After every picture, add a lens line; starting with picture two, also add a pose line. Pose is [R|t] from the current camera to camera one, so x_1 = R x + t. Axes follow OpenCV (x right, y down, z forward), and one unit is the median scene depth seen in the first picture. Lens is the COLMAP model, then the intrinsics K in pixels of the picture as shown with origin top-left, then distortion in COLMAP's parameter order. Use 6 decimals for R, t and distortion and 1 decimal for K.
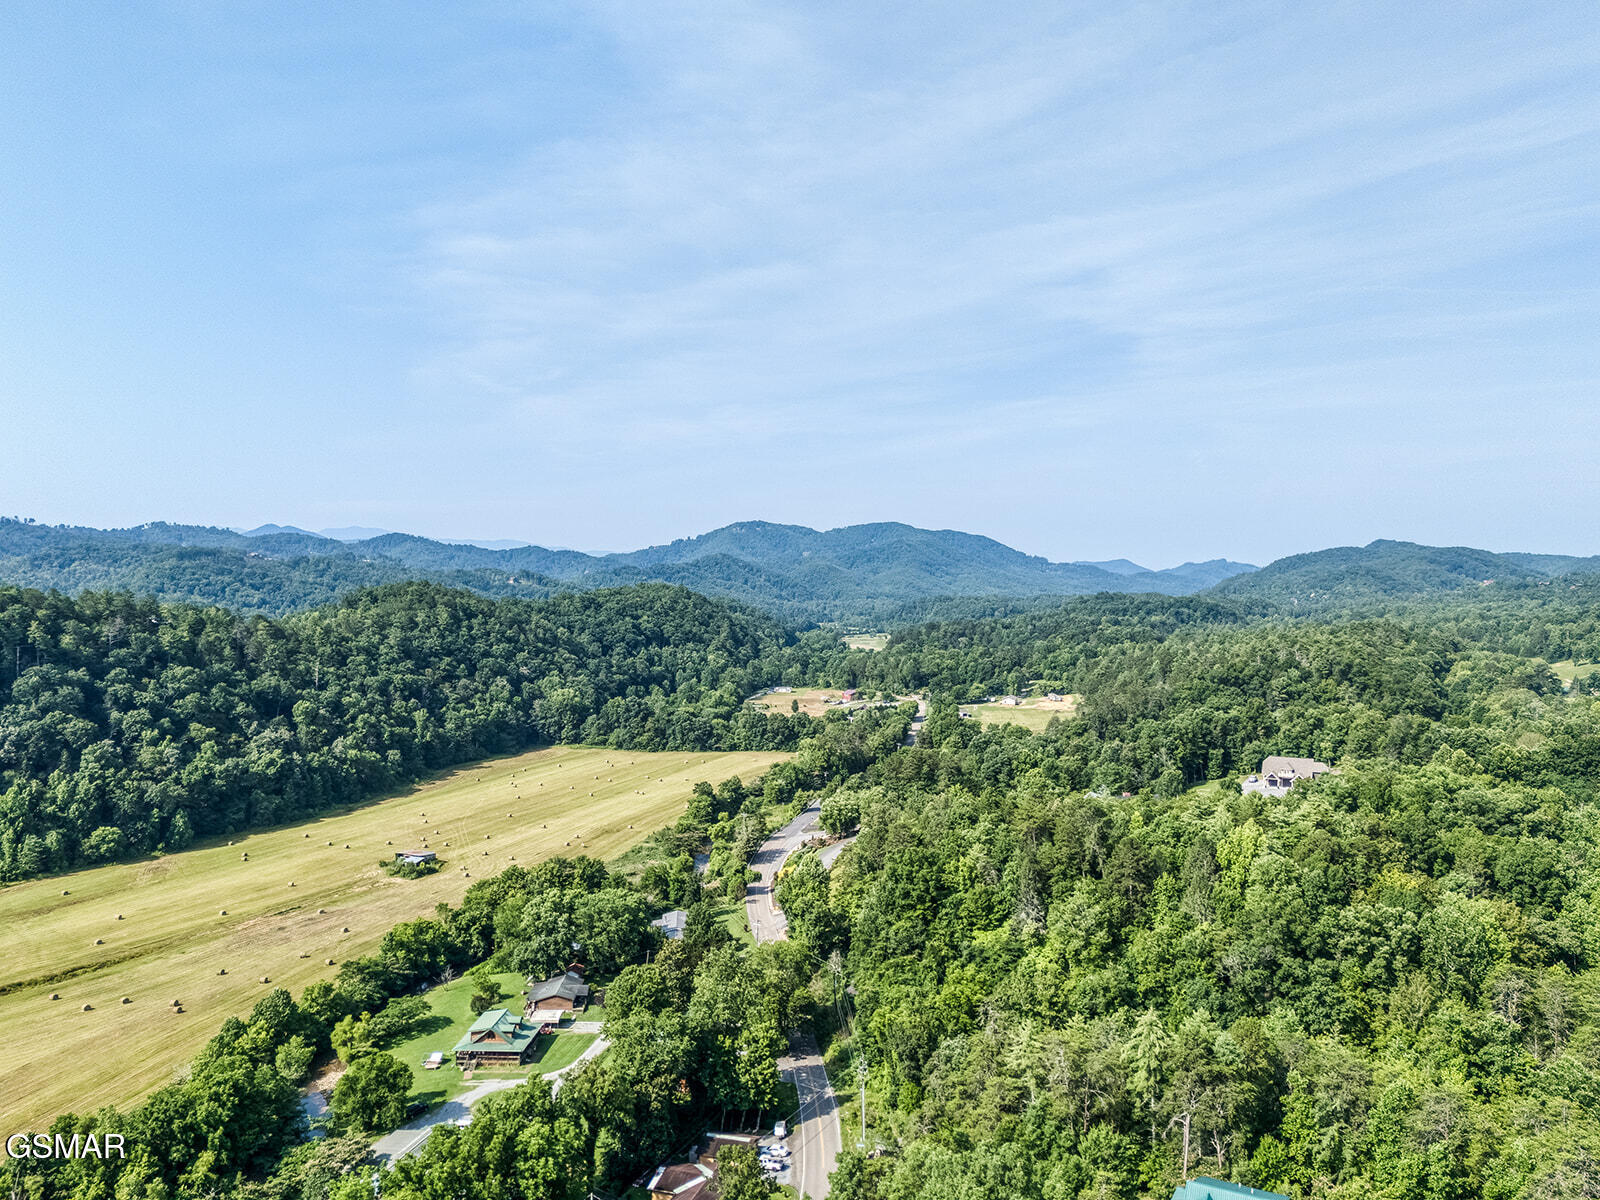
lens RADIAL K [[1151.8, 0, 800.0], [0, 1151.8, 600.0], [0, 0, 1]] dist [0.063286, -0.057200]
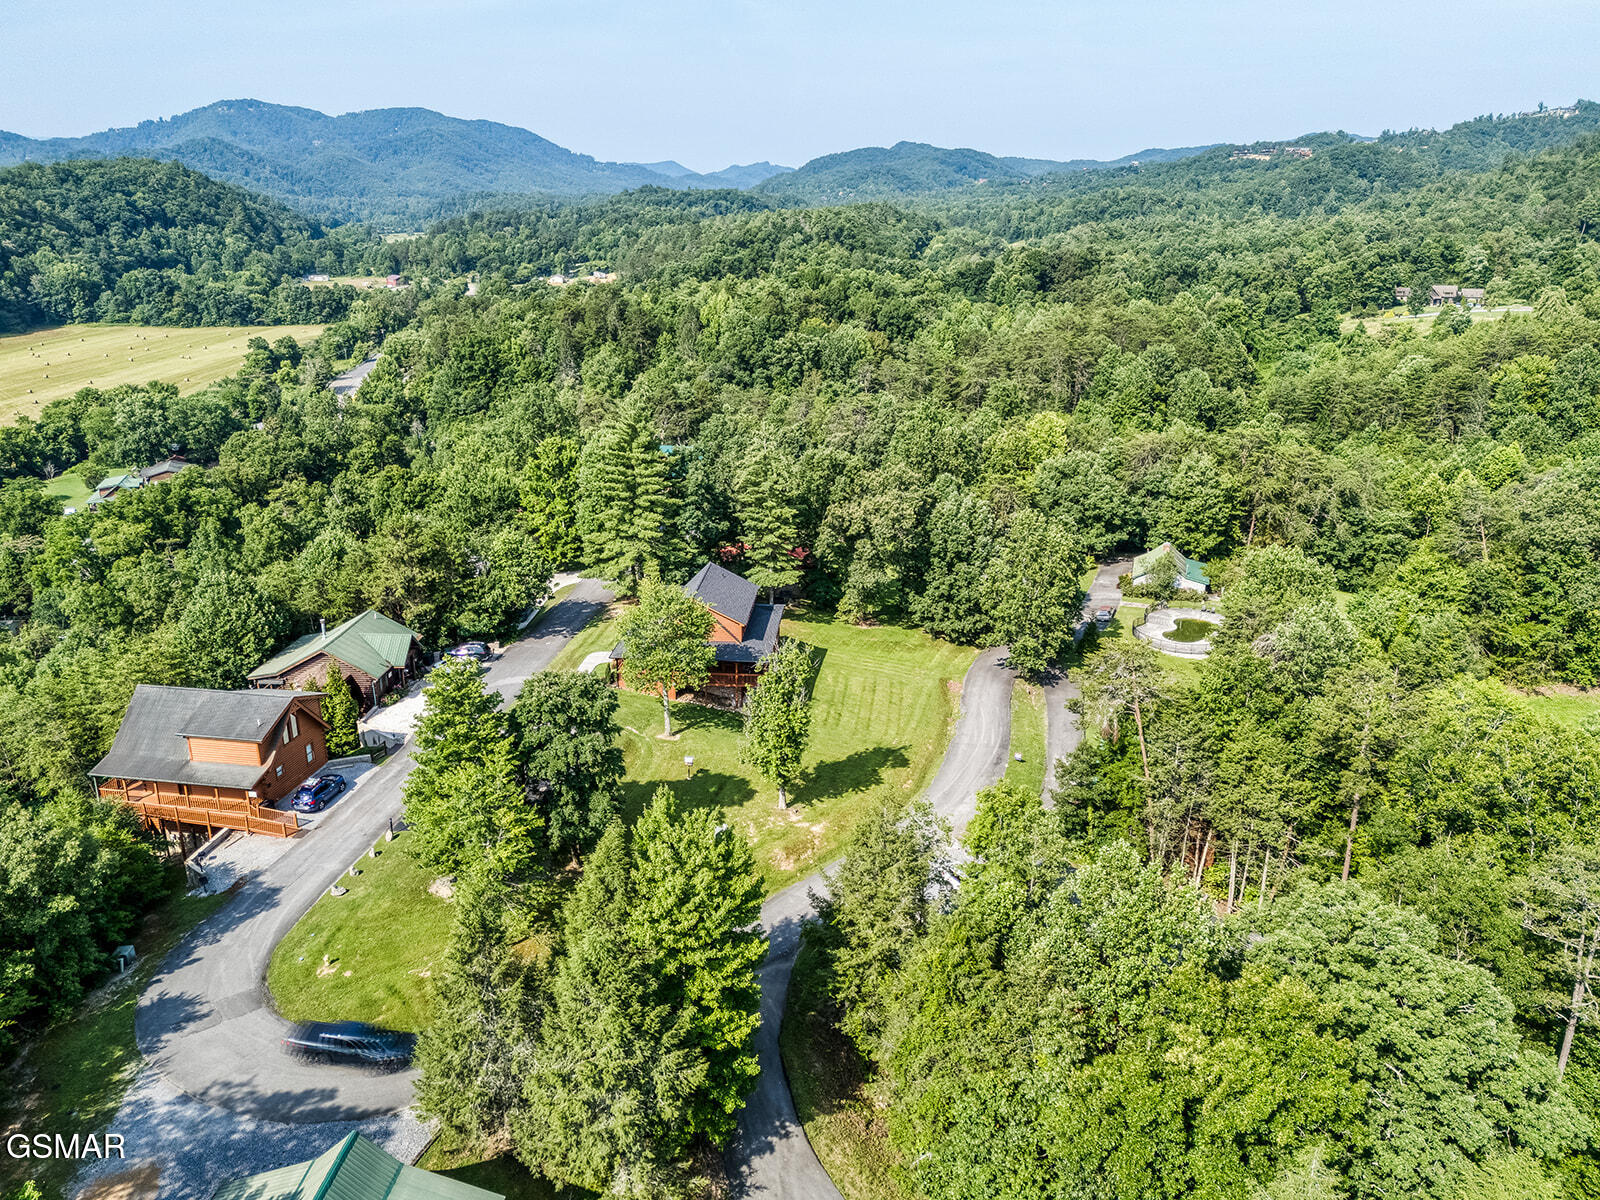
lens RADIAL K [[1132.1, 0, 800.0], [0, 1132.1, 600.0], [0, 0, 1]] dist [0.065057, -0.063782]
pose [[0.929408, -0.120656, 0.348773, -0.013094], [-0.000985, 0.944233, 0.329277, 0.029149], [-0.369052, -0.306376, 0.877459, -0.103294]]
